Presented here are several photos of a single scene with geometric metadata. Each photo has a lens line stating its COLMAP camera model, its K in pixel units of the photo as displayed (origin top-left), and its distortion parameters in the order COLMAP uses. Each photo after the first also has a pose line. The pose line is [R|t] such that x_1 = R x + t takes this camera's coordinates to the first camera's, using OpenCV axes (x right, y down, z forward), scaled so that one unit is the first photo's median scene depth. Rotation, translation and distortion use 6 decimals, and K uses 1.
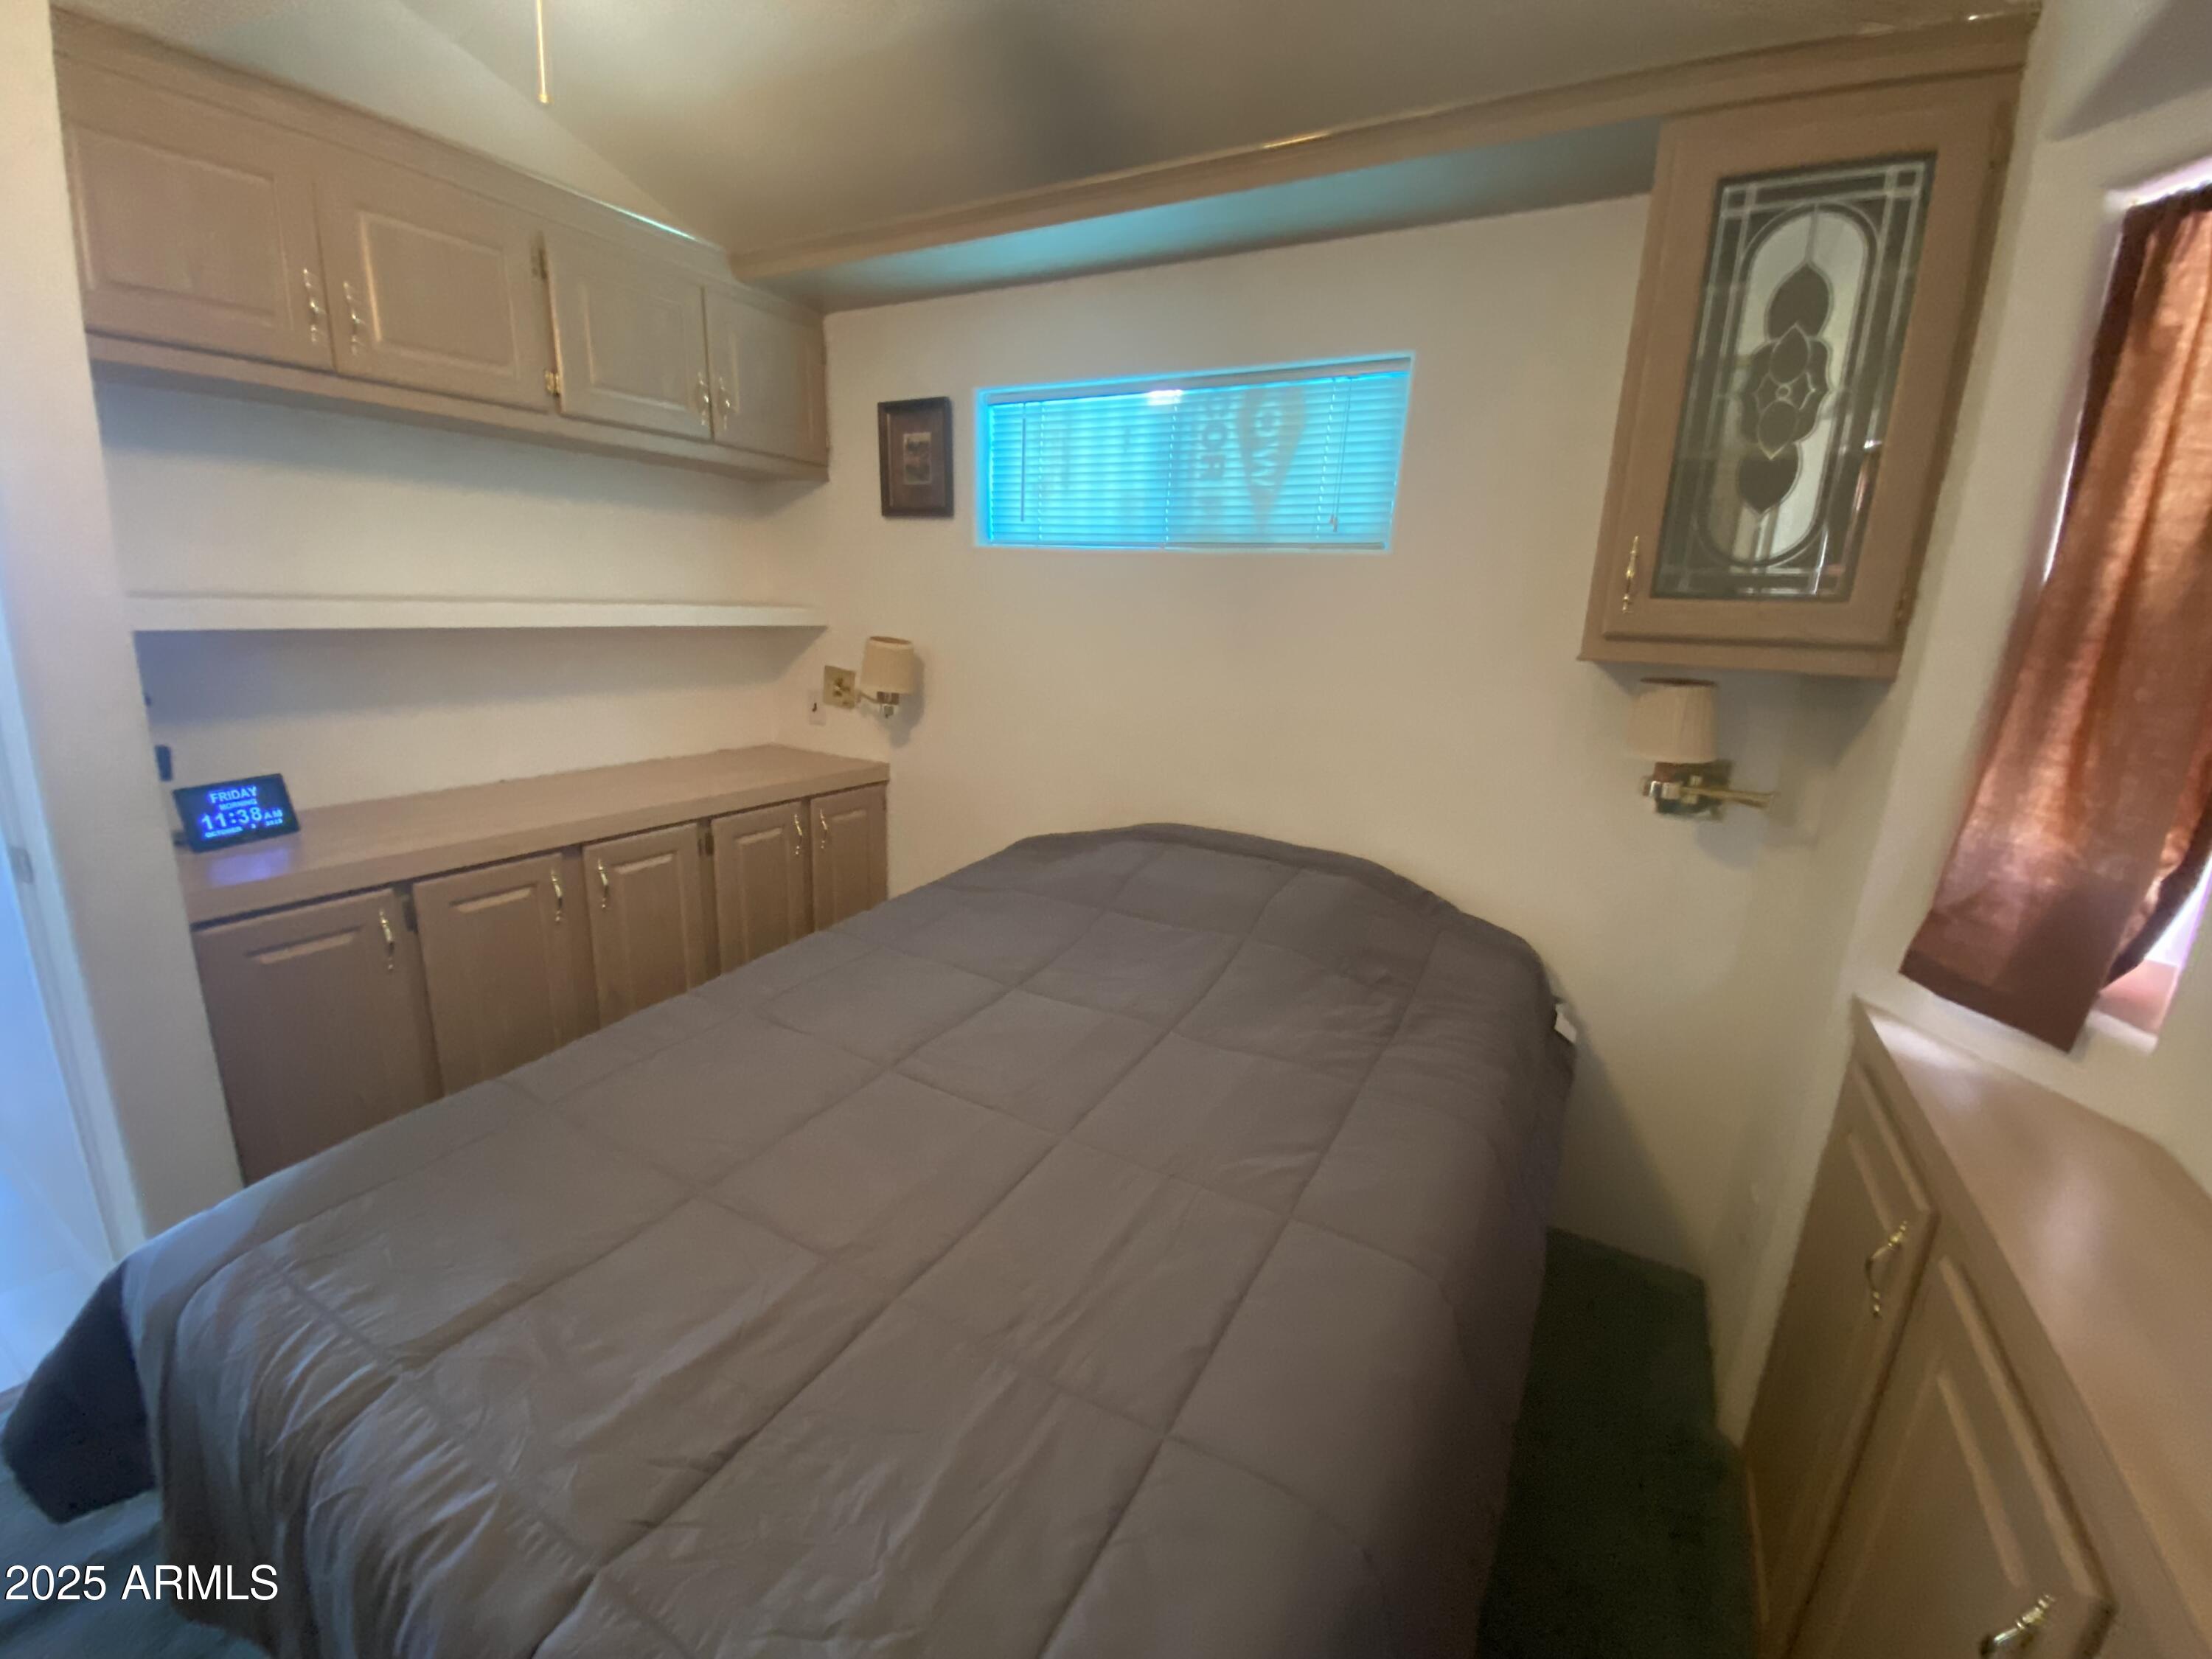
lens RADIAL K [[898.2, 0, 1111.8], [0, 898.2, 824.3], [0, 0, 1]] dist [0.018348, -0.016929]
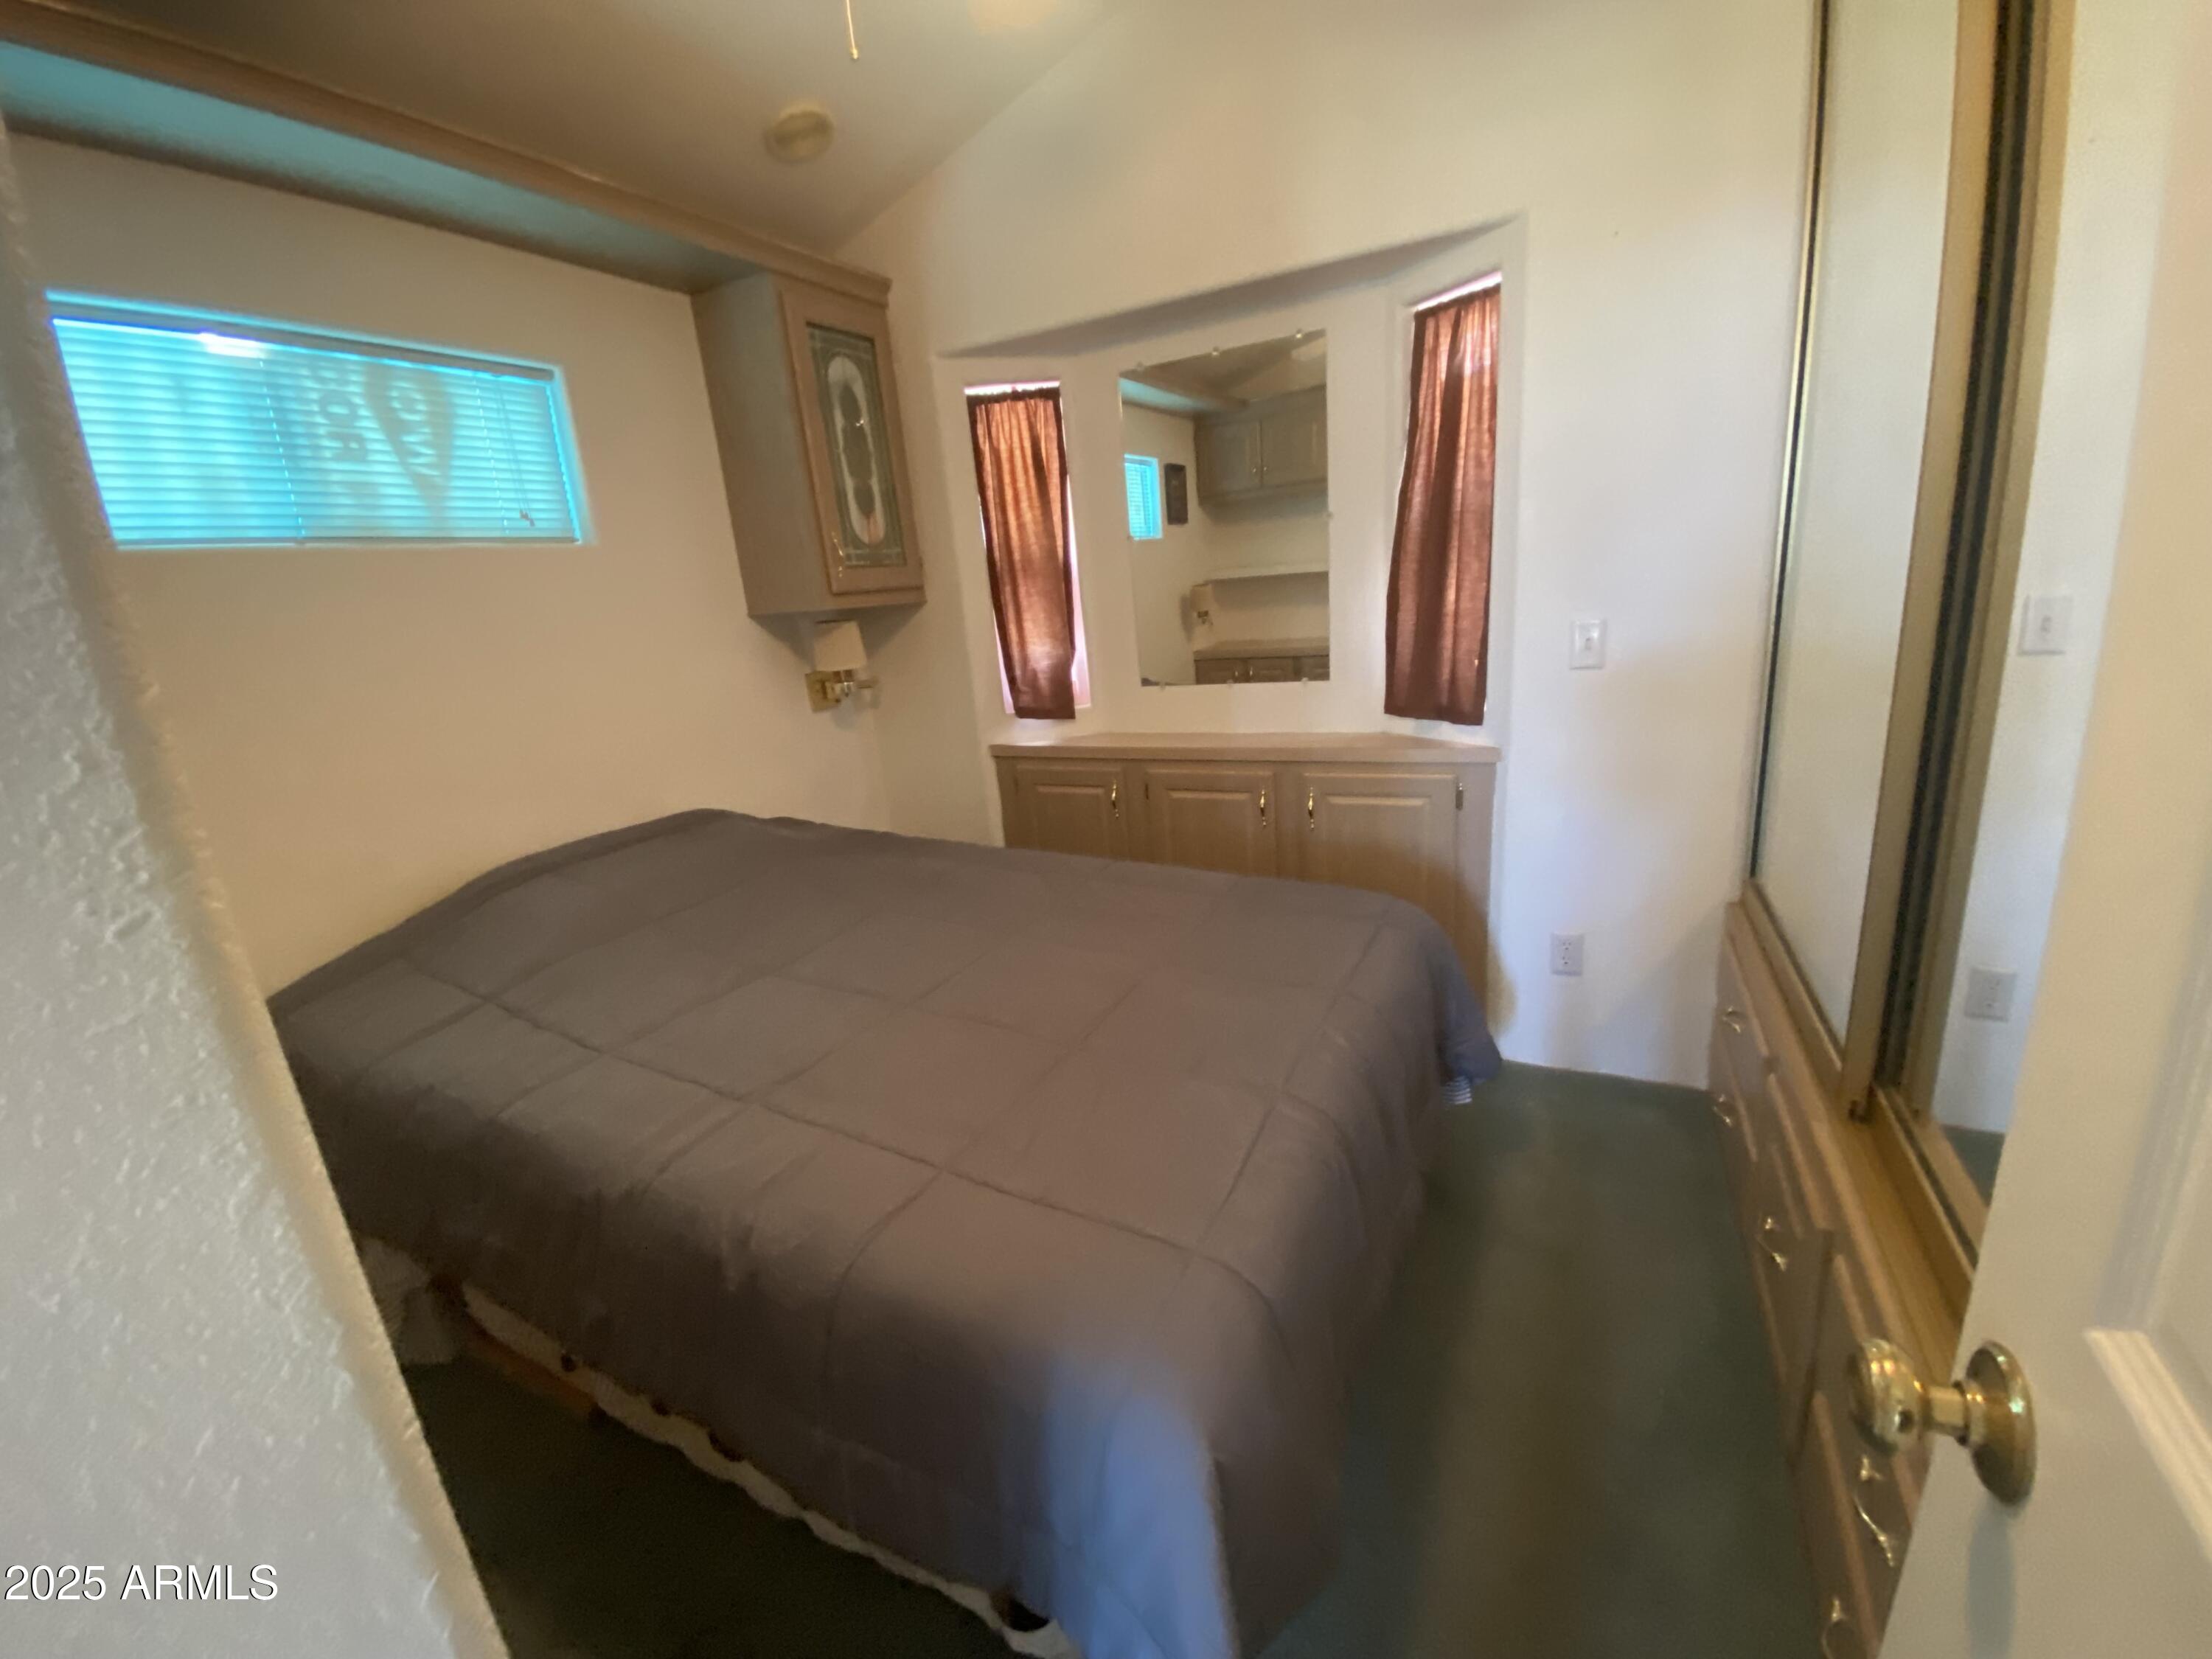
lens RADIAL K [[898.2, 0, 1109.4], [0, 898.2, 824.2], [0, 0, 1]] dist [0.018348, -0.016929]
pose [[-0.019609, -0.296764, 0.954750, -0.807563], [0.316207, 0.904076, 0.287507, -0.103645], [-0.948488, 0.307536, 0.076111, 0.392342]]
